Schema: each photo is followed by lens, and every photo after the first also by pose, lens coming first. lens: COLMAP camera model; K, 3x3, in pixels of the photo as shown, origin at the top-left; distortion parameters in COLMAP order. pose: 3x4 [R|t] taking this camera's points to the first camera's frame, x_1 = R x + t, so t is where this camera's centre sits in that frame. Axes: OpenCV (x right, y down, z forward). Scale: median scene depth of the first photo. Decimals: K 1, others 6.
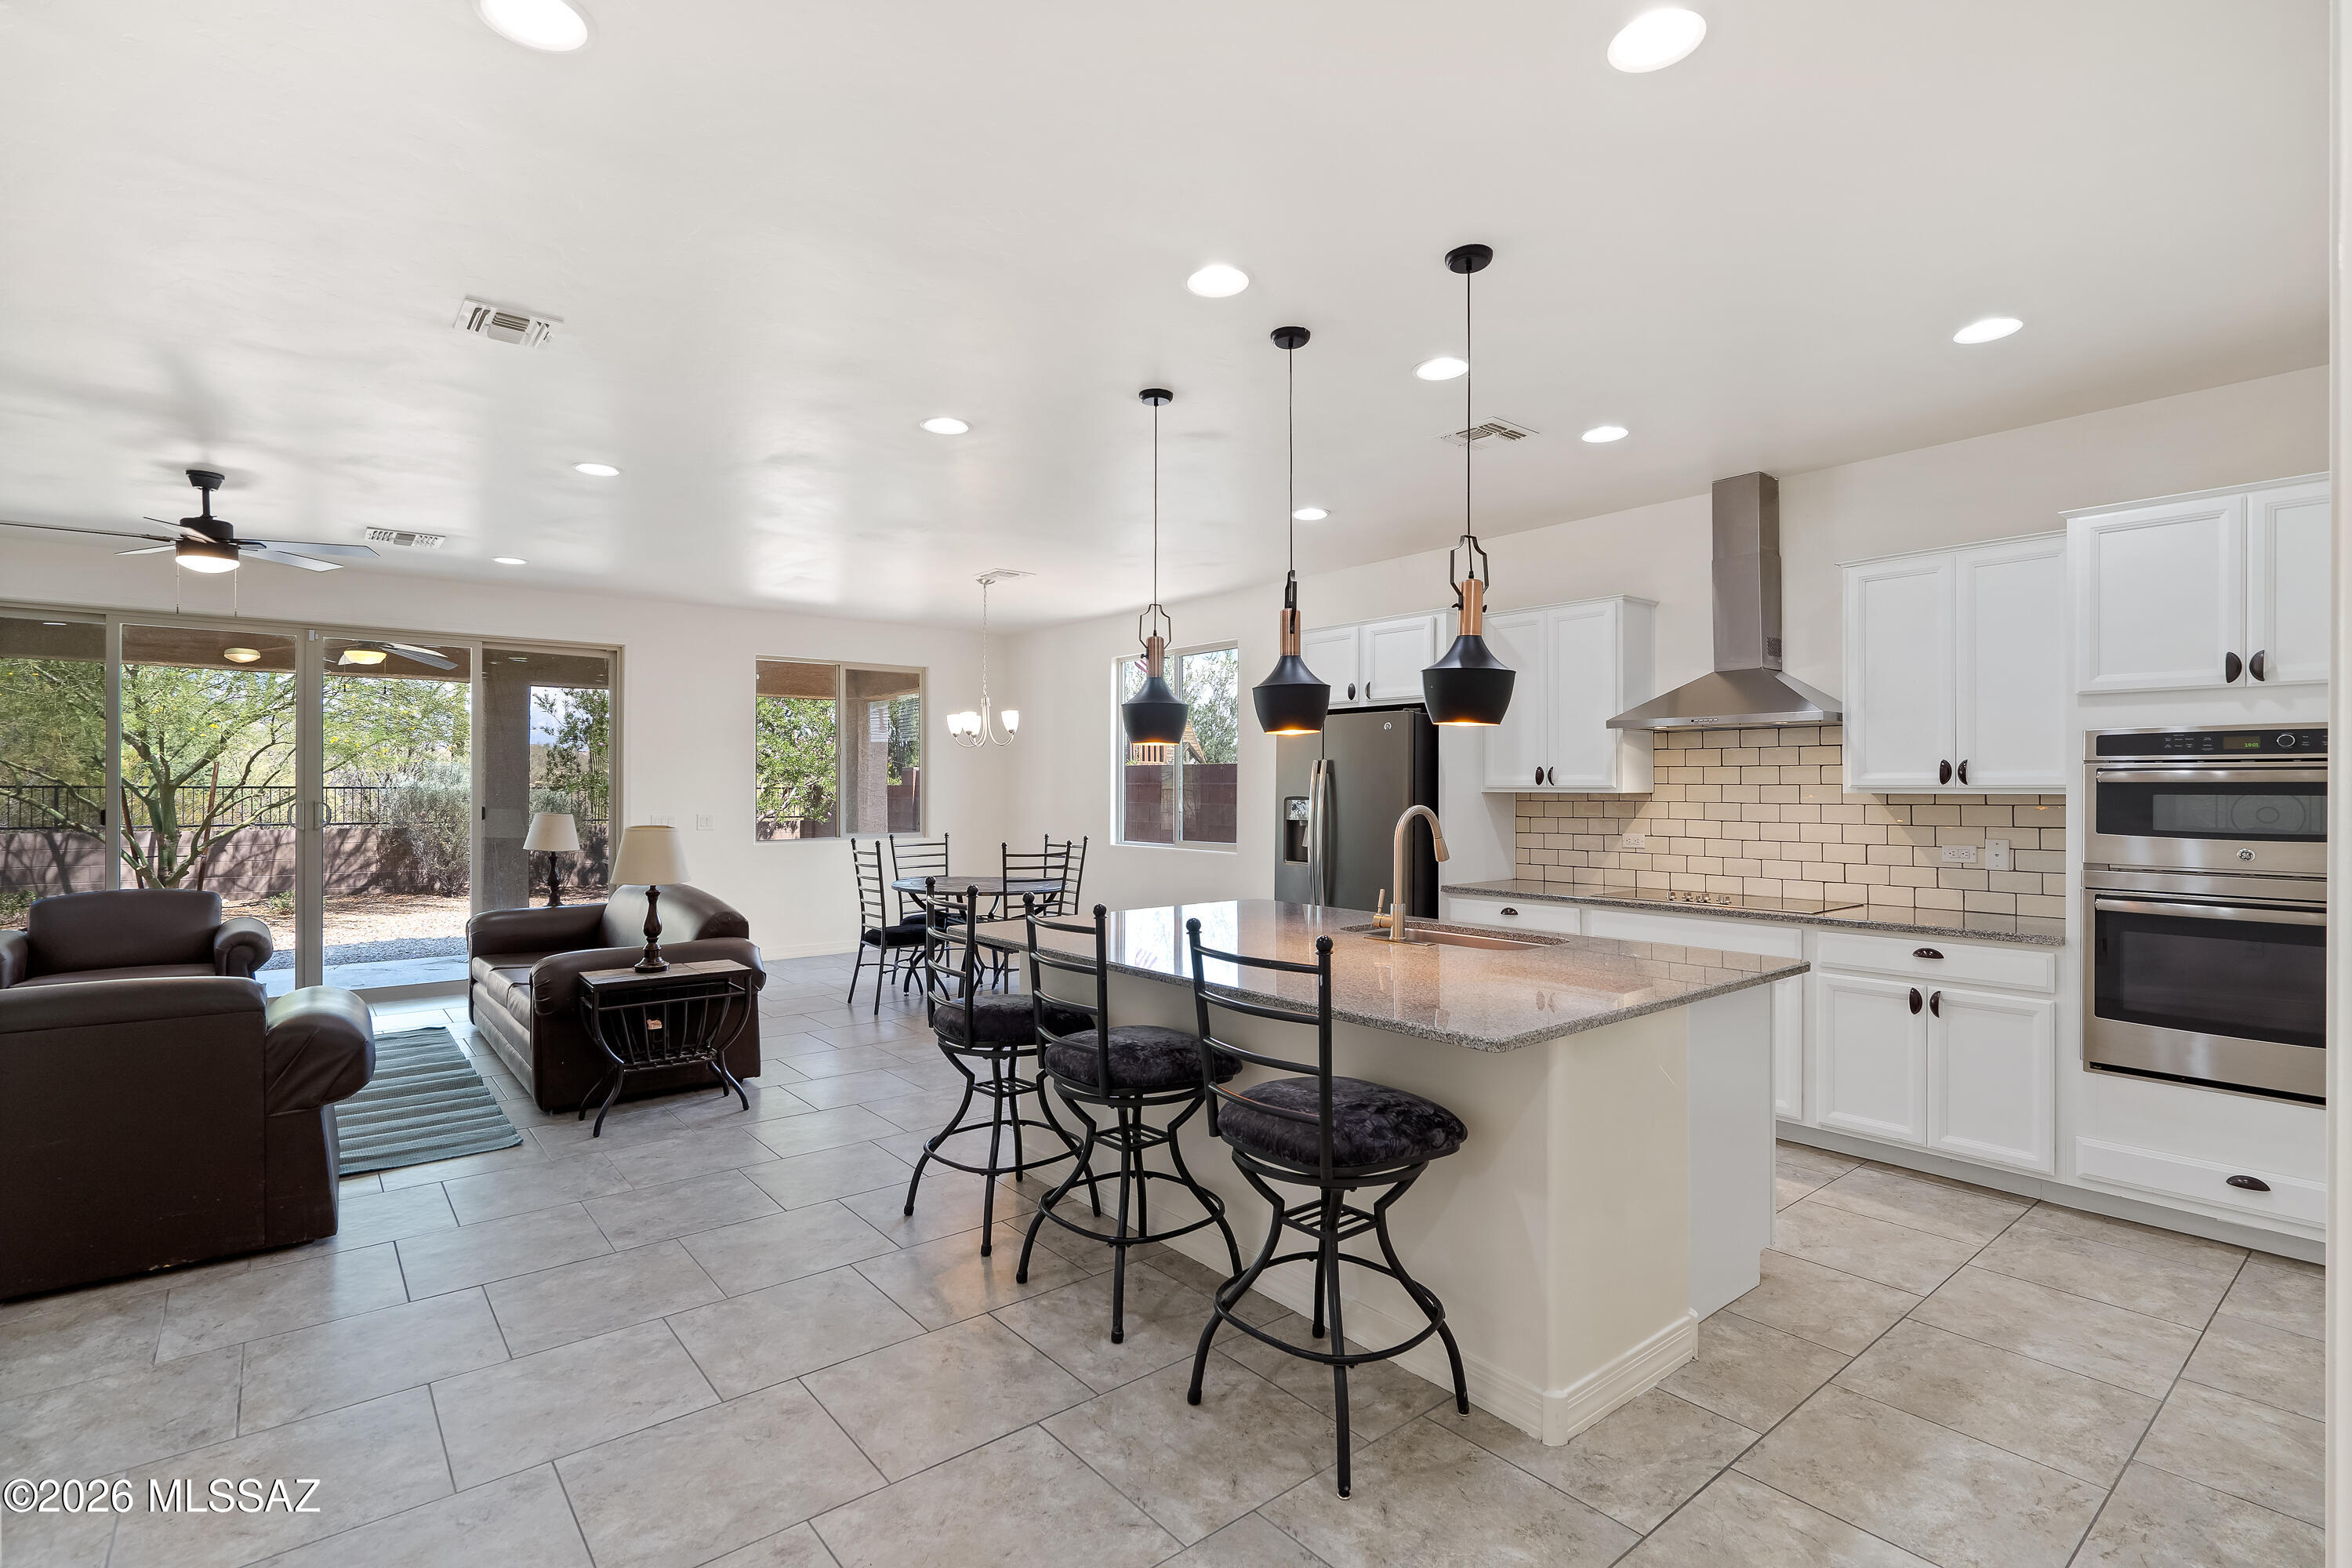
lens RADIAL K [[1118.5, 0, 1140.2], [0, 1118.5, 791.6], [0, 0, 1]] dist [0.001303, 0.001276]
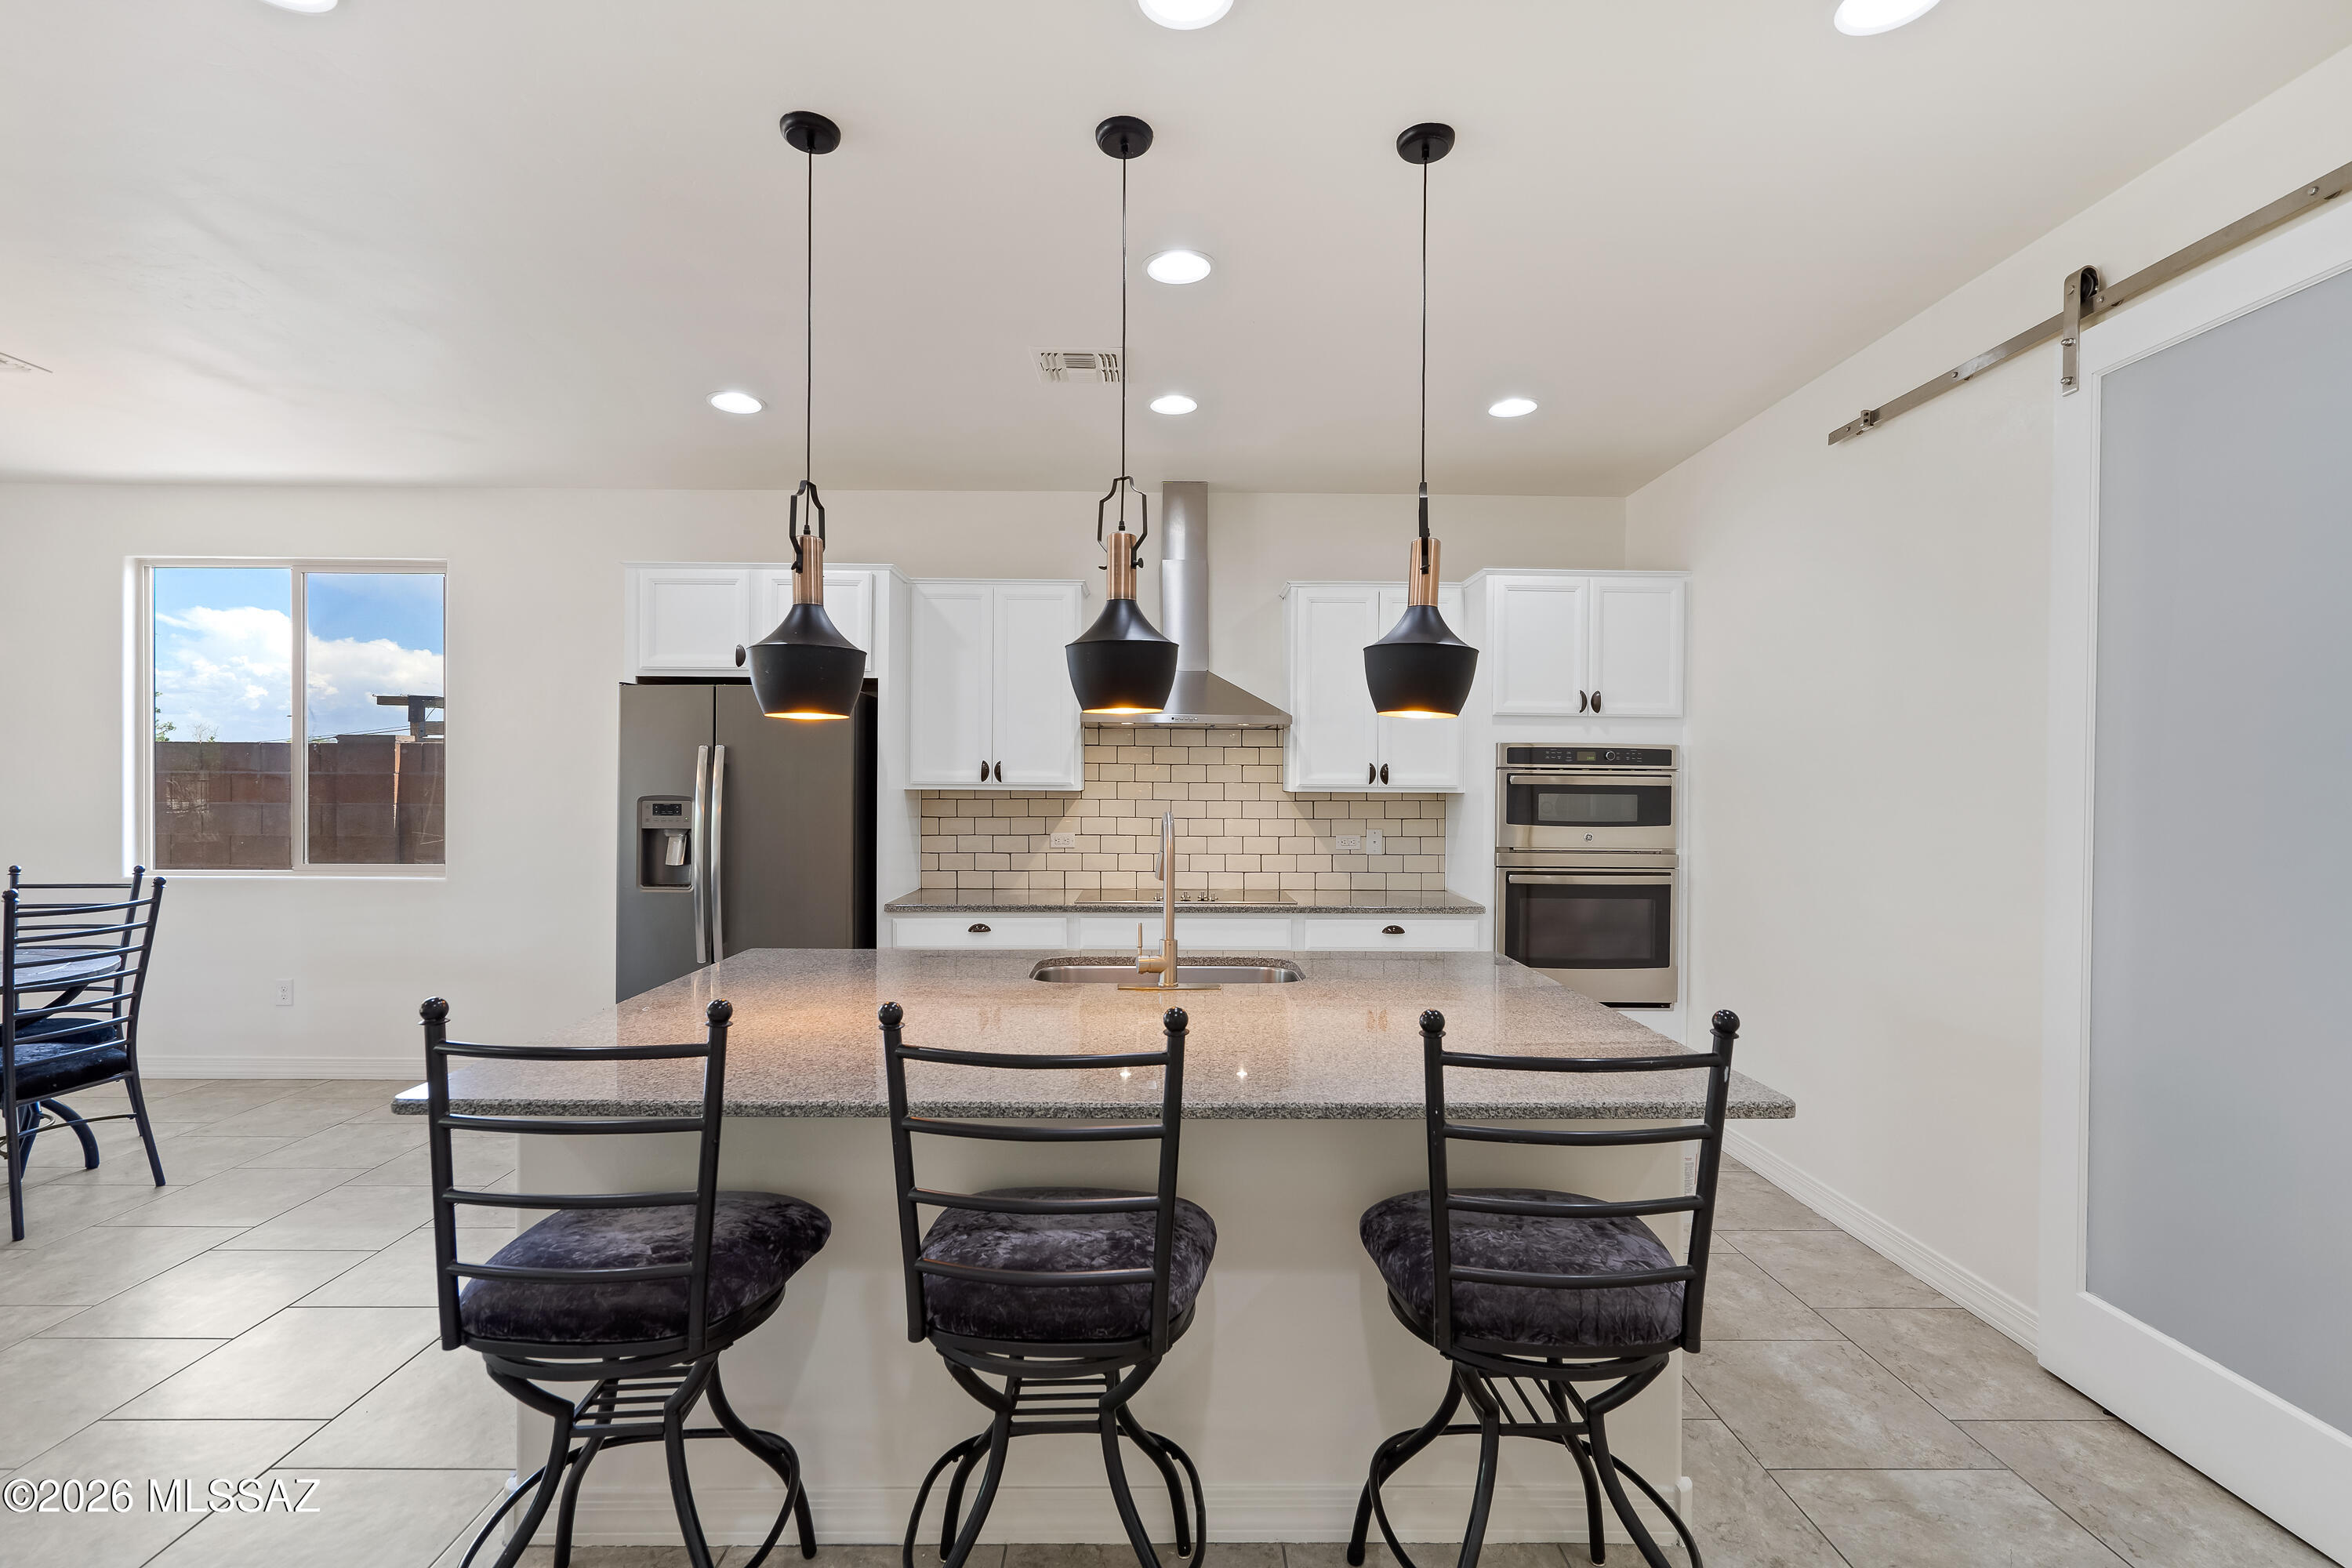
lens RADIAL K [[1103.8, 0, 1176.0], [0, 1103.8, 784.0], [0, 0, 1]] dist [-0.004947, 0.000181]
pose [[0.602510, 0.001614, 0.798110, -0.324223], [-0.003520, 0.999994, 0.000636, -0.006425], [-0.798104, -0.003192, 0.602512, 0.460087]]
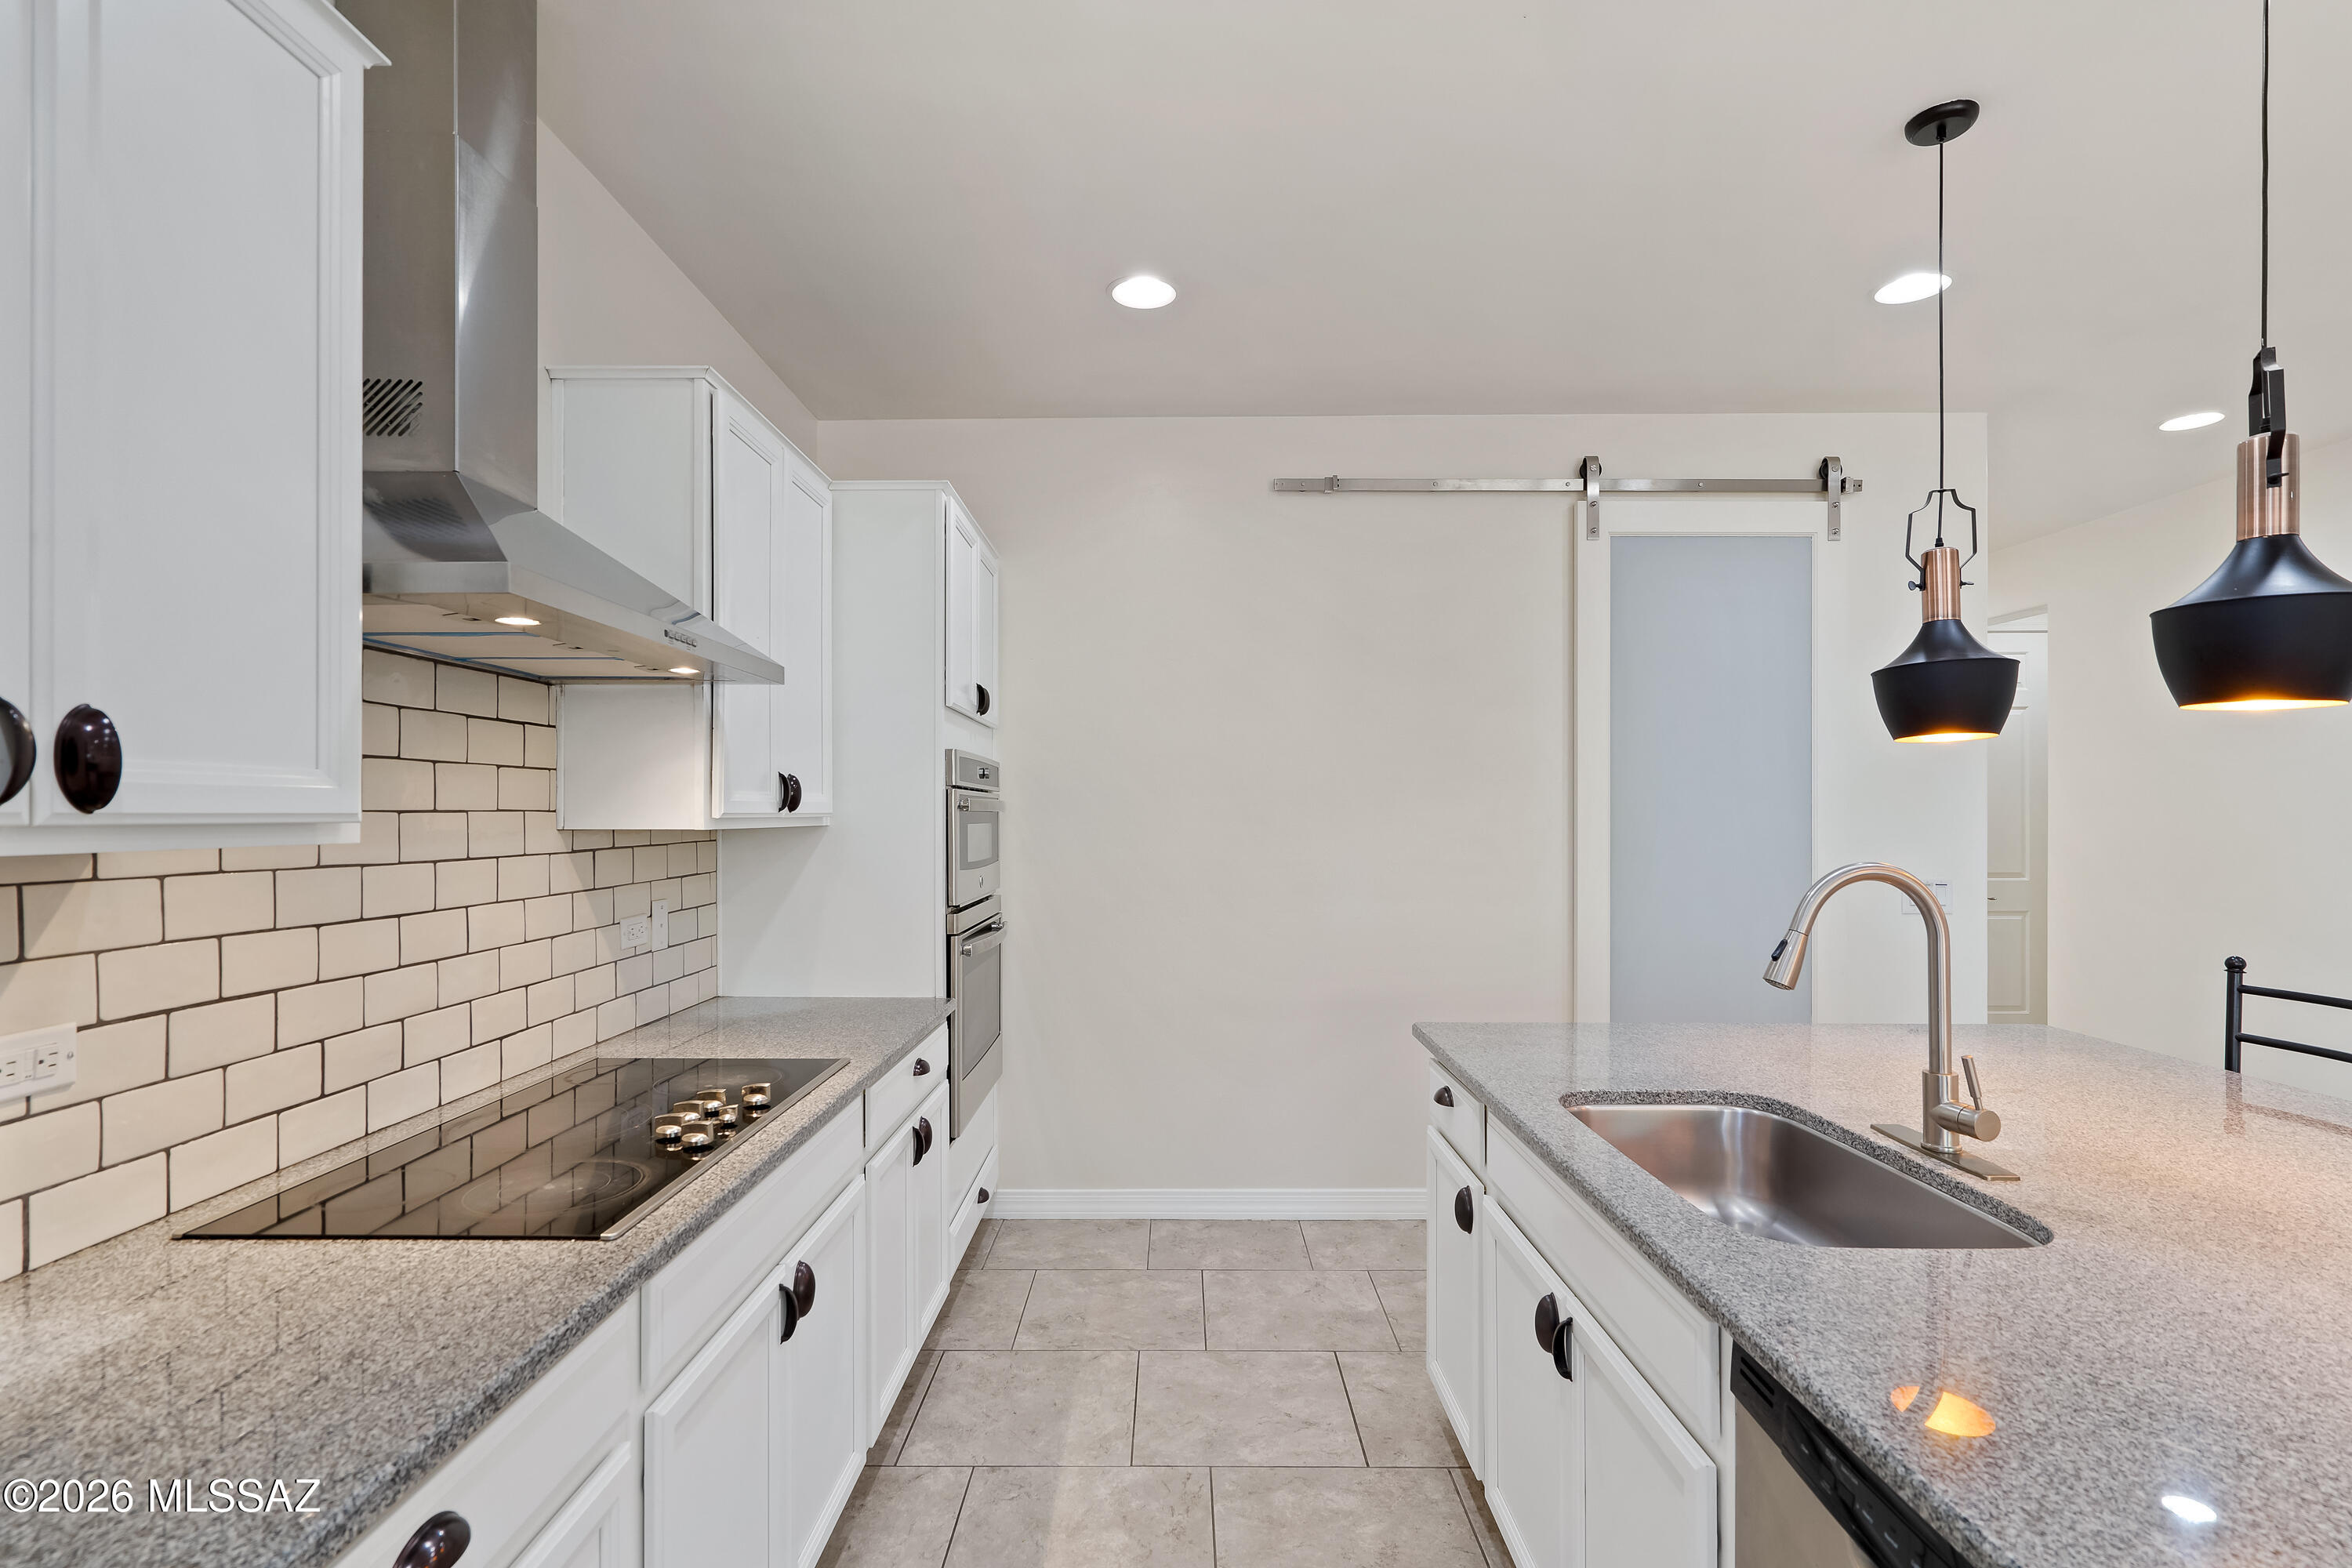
lens RADIAL K [[1094.6, 0, 1166.5], [0, 1094.6, 806.9], [0, 0, 1]] dist [-0.000864, 0.000093]
pose [[-0.781950, 0.003084, 0.623333, 0.169216], [0.002505, 0.999995, -0.001805, -0.007470], [-0.623336, 0.000150, -0.781954, 1.324859]]
